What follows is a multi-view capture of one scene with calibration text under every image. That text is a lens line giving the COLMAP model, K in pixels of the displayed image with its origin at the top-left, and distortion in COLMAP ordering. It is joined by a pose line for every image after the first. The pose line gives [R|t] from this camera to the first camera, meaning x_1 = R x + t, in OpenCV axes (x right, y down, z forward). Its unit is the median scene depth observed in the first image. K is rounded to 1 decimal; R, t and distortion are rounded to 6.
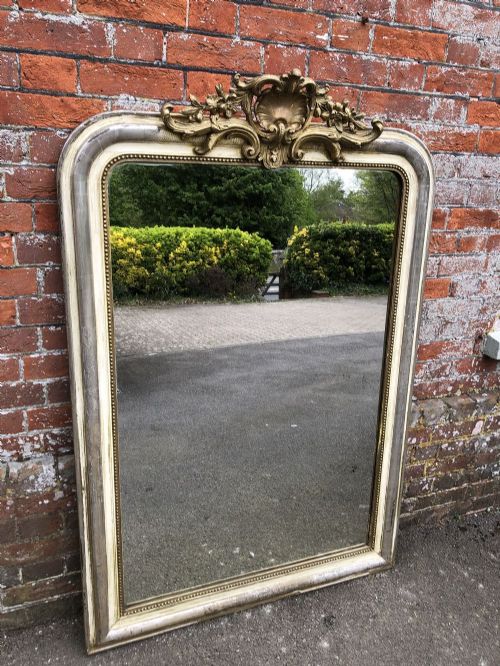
lens RADIAL K [[541.5, 0, 248.6], [0, 541.5, 327.8], [0, 0, 1]] dist [0.013557, 0.002441]
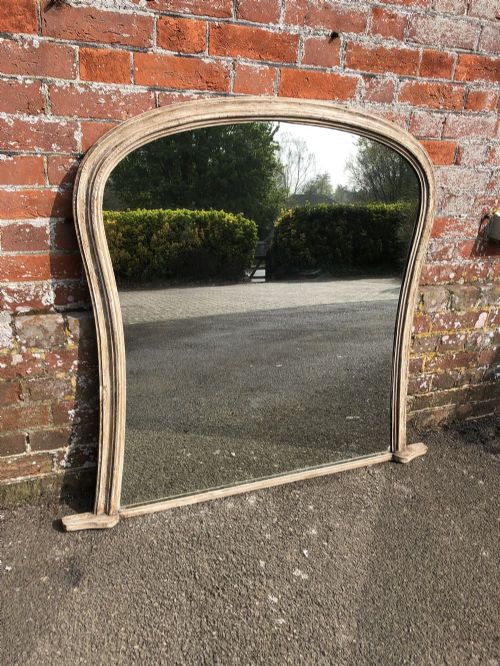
lens RADIAL K [[541.5, 0, 248.0], [0, 541.5, 326.3], [0, 0, 1]] dist [0.013557, 0.002441]
pose [[0.999967, 0.004487, 0.006807, 0.021352], [-0.004750, 0.999226, 0.039058, 0.185360], [-0.006627, -0.039089, 0.999214, 0.089762]]
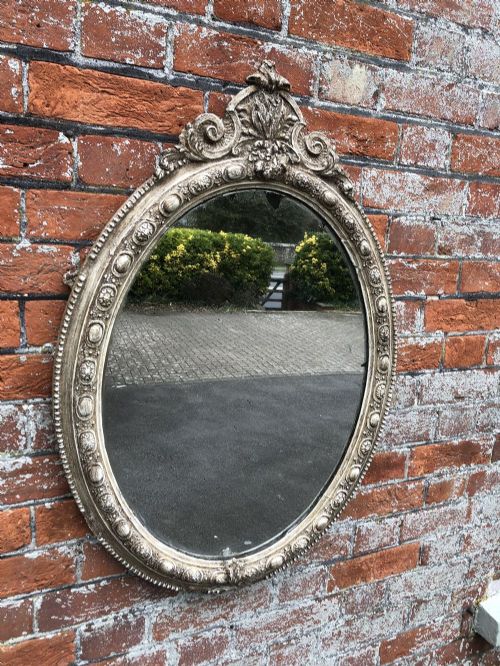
lens RADIAL K [[541.5, 0, 252.2], [0, 541.5, 331.0], [0, 0, 1]] dist [0.013557, 0.002441]
pose [[0.997916, -0.016874, 0.062281, 0.132575], [0.026591, 0.986976, -0.158656, -0.250495], [-0.058793, 0.159981, 0.985368, 0.319801]]
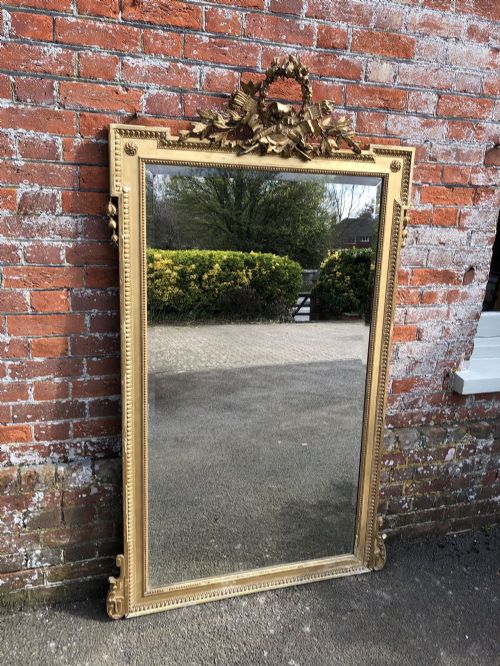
lens RADIAL K [[541.5, 0, 248.2], [0, 541.5, 329.1], [0, 0, 1]] dist [0.013557, 0.002441]
pose [[0.997373, 0.010025, -0.071747, 0.085033], [-0.016116, 0.996265, -0.084834, 0.026860], [0.070628, 0.085767, 0.993809, -0.234543]]
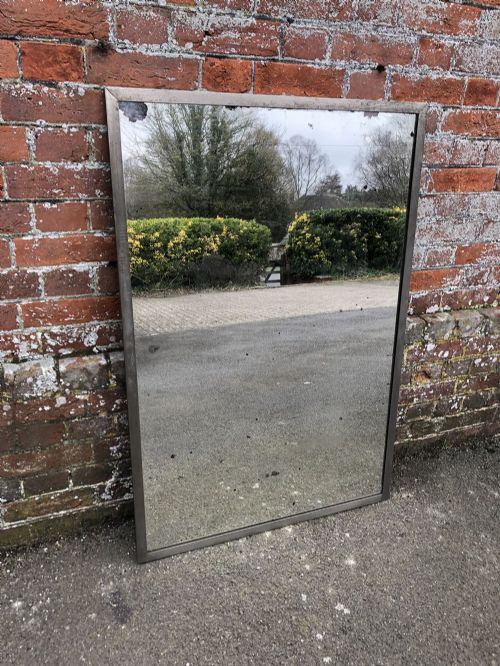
lens RADIAL K [[541.5, 0, 248.0], [0, 541.5, 330.3], [0, 0, 1]] dist [0.013557, 0.002441]
pose [[0.999992, -0.000224, 0.004055, -0.037494], [-0.000132, 0.996144, 0.087737, 0.096181], [-0.004059, -0.087737, 0.996135, 0.099486]]
